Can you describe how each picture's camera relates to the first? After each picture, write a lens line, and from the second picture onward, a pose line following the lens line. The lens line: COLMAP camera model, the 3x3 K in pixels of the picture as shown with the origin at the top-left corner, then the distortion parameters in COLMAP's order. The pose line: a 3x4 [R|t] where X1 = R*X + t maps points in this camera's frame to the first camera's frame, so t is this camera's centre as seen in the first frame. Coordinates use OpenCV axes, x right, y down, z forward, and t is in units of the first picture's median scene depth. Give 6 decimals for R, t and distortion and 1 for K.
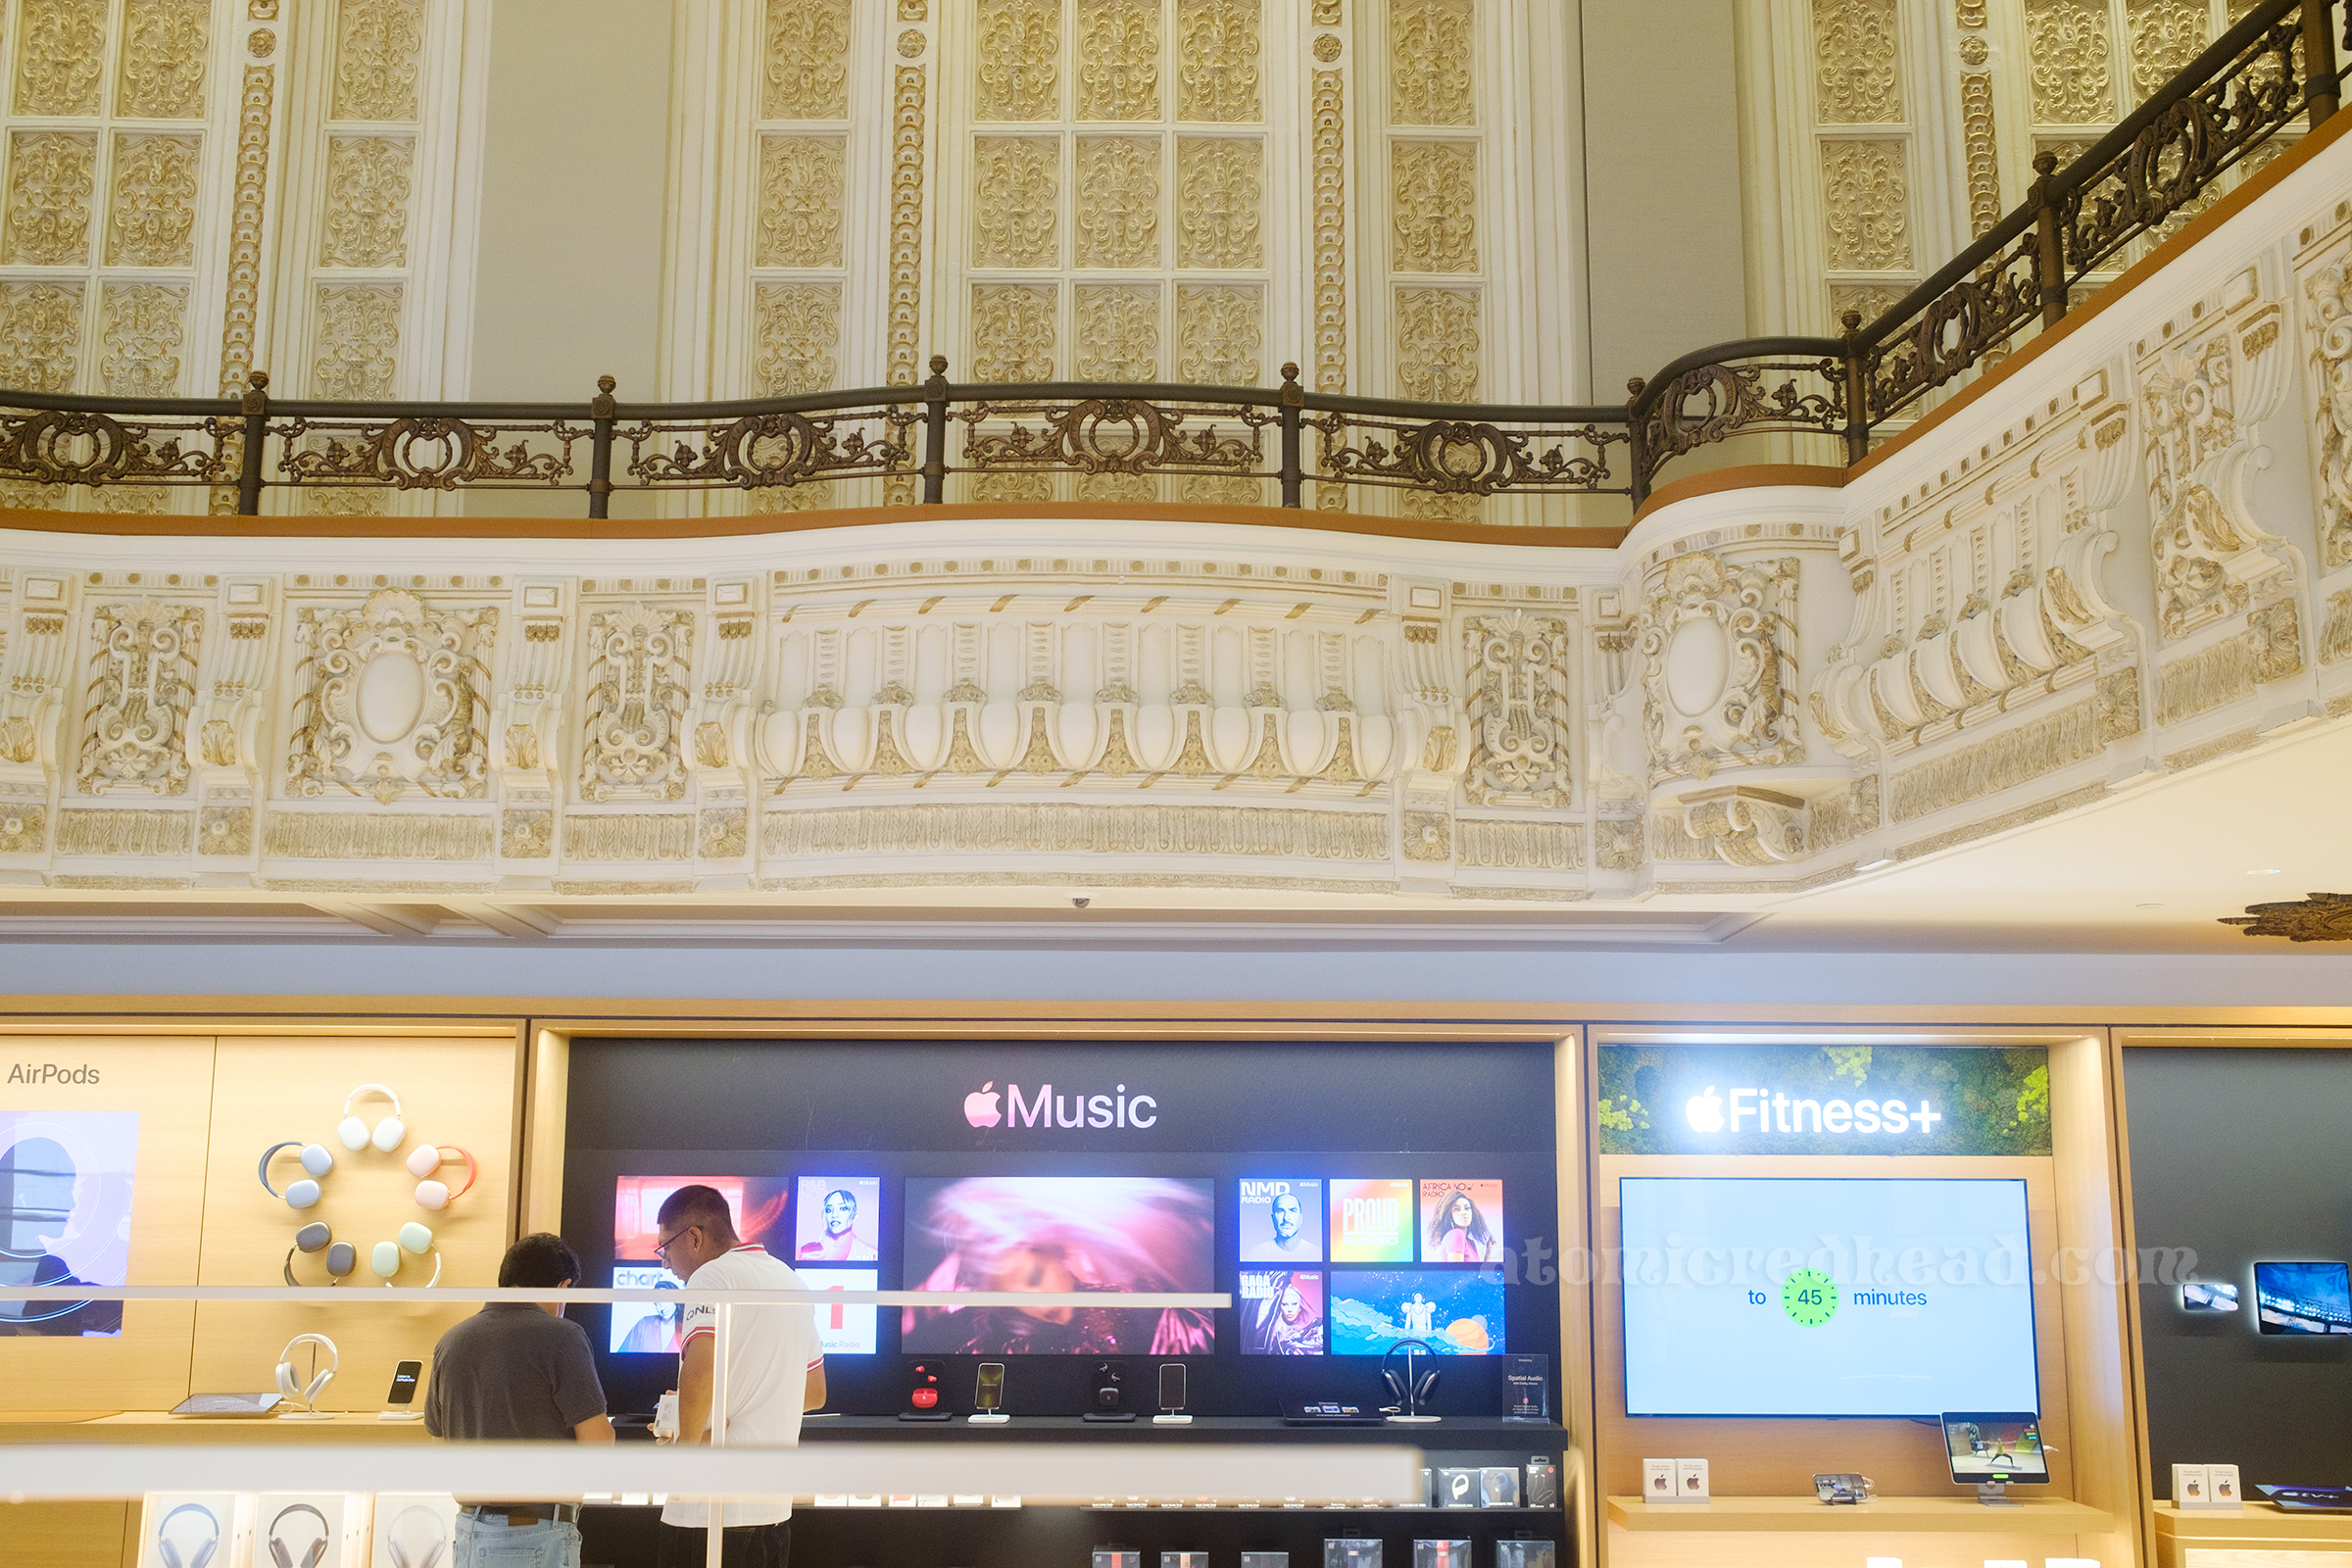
lens RADIAL K [[2426.0, 0, 1176.0], [0, 2426.0, 784.0], [0, 0, 1]] dist [-0.029205, 0.017661]
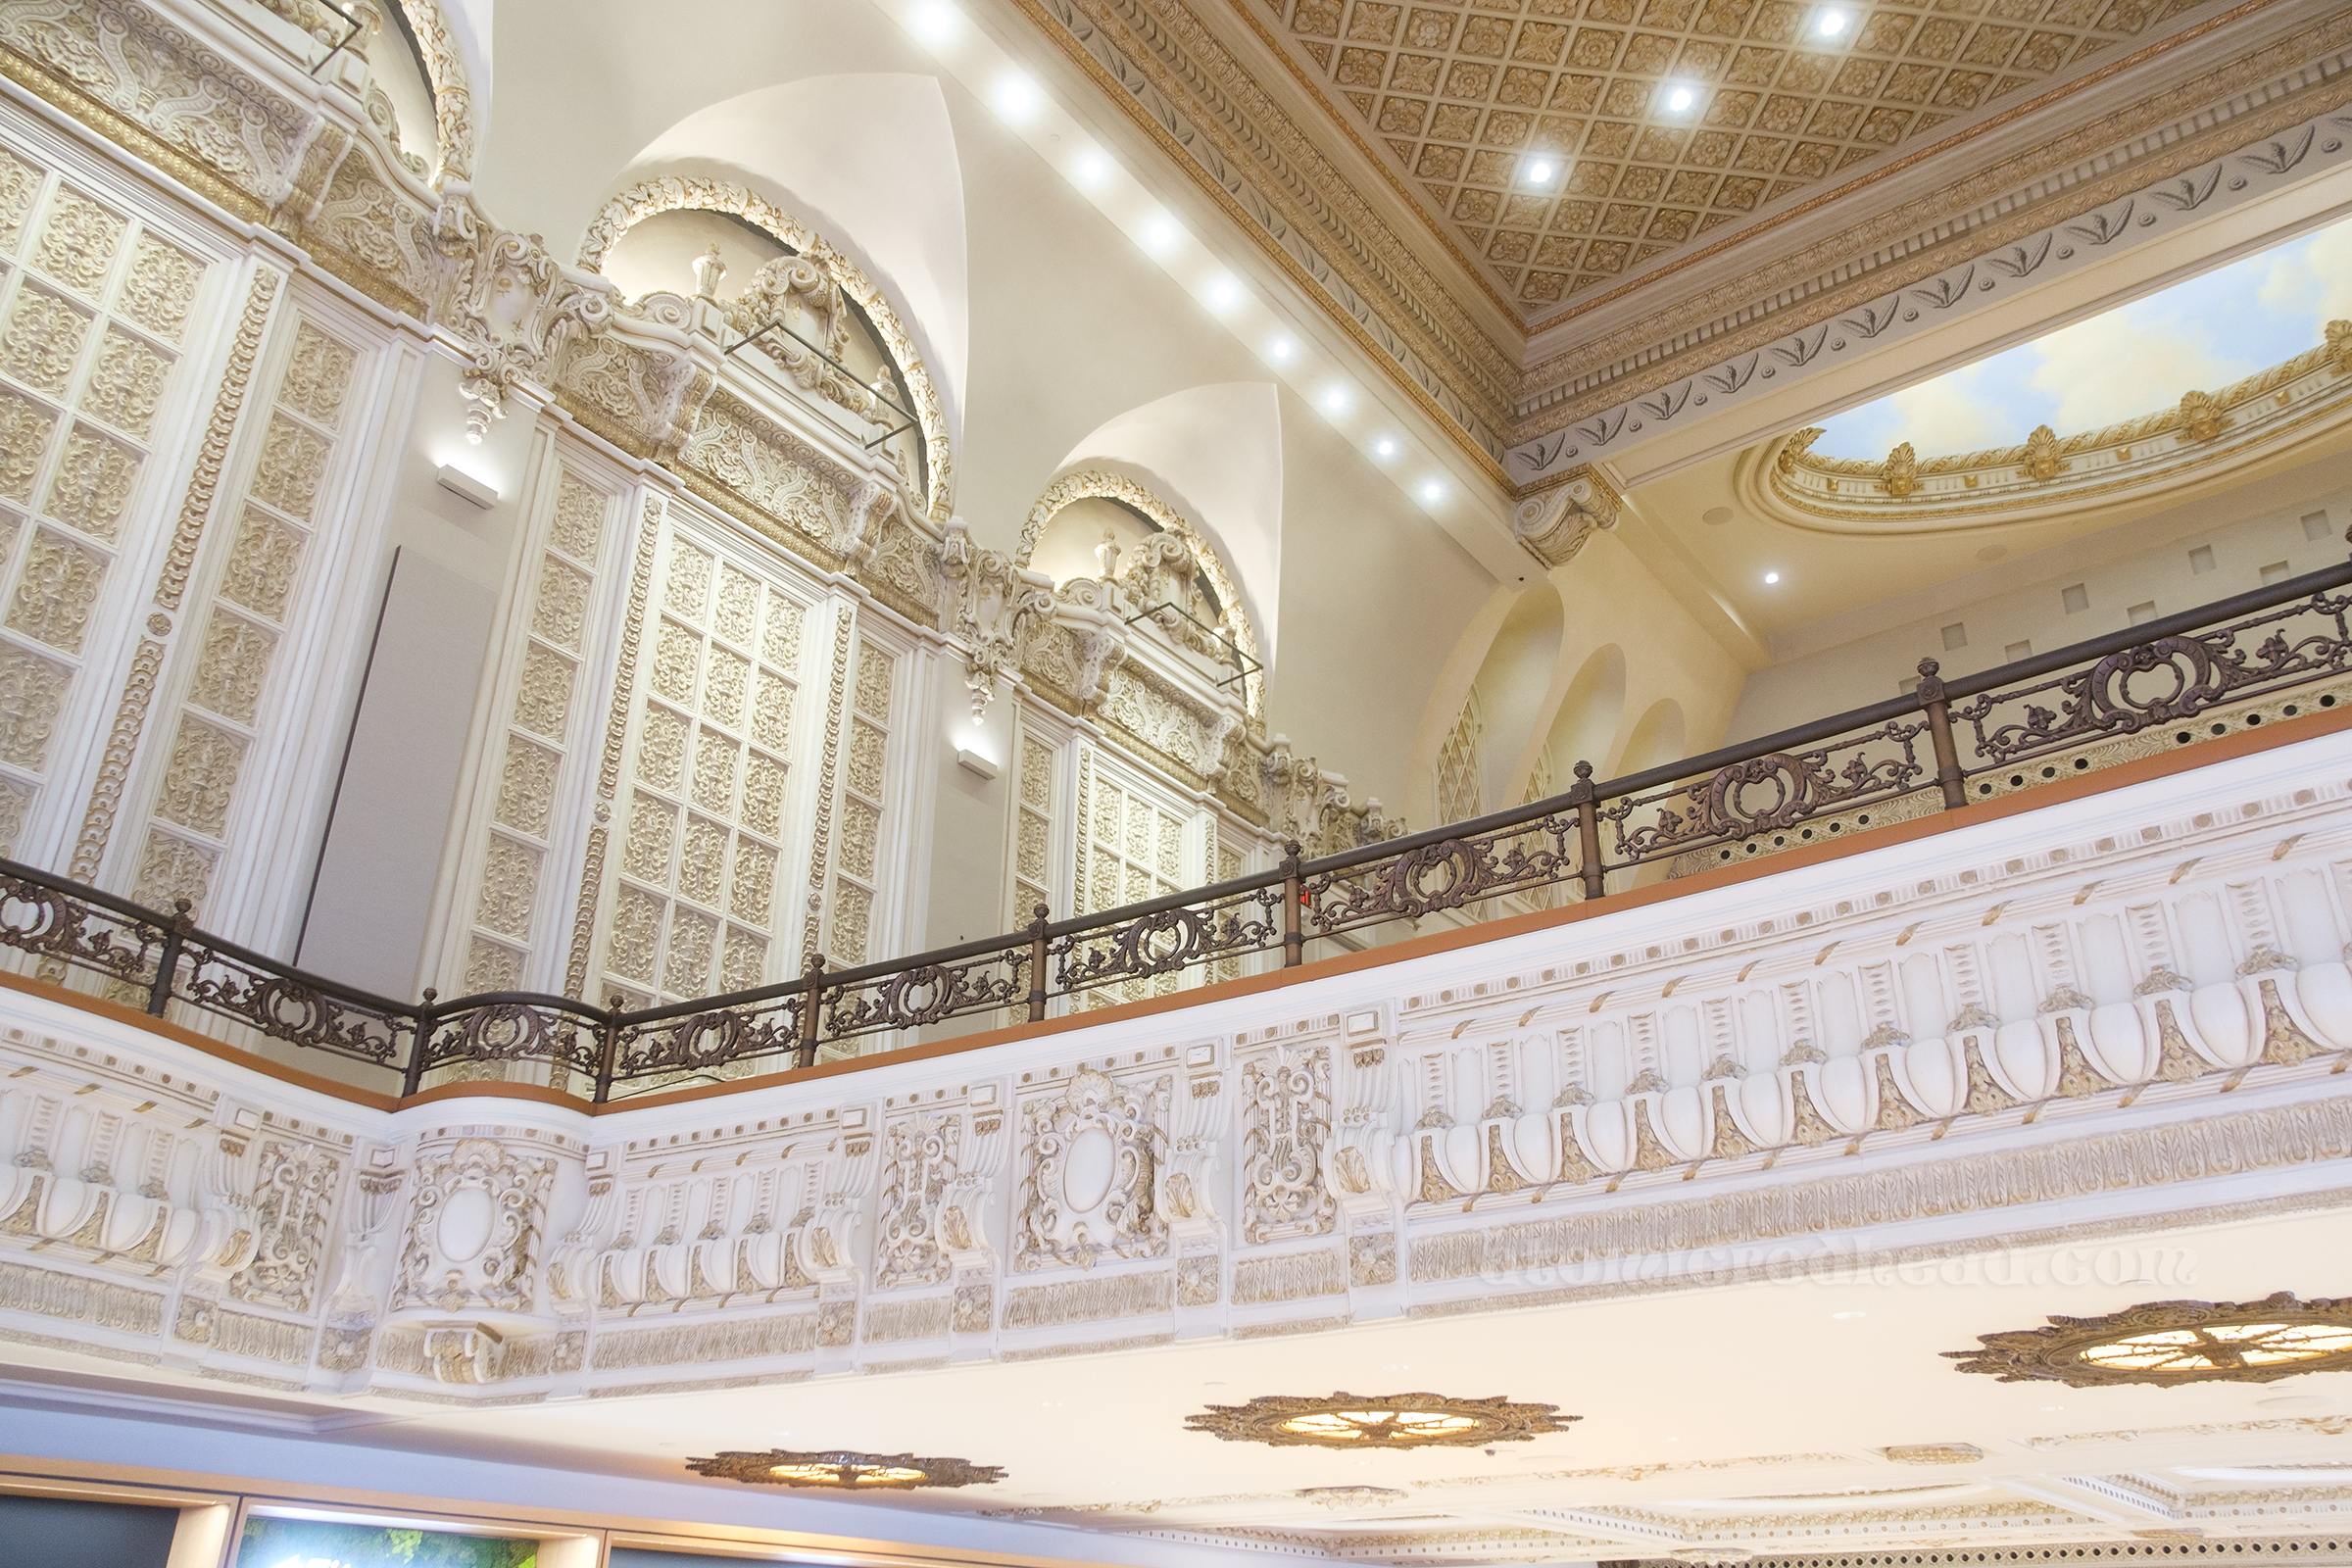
lens RADIAL K [[1851.1, 0, 1176.0], [0, 1851.1, 784.0], [0, 0, 1]] dist [0.001995, 0.003117]
pose [[0.600341, 0.357851, 0.715215, -0.351398], [-0.152516, 0.929121, -0.336856, 0.009986], [-0.785066, 0.093147, 0.612368, 0.039831]]
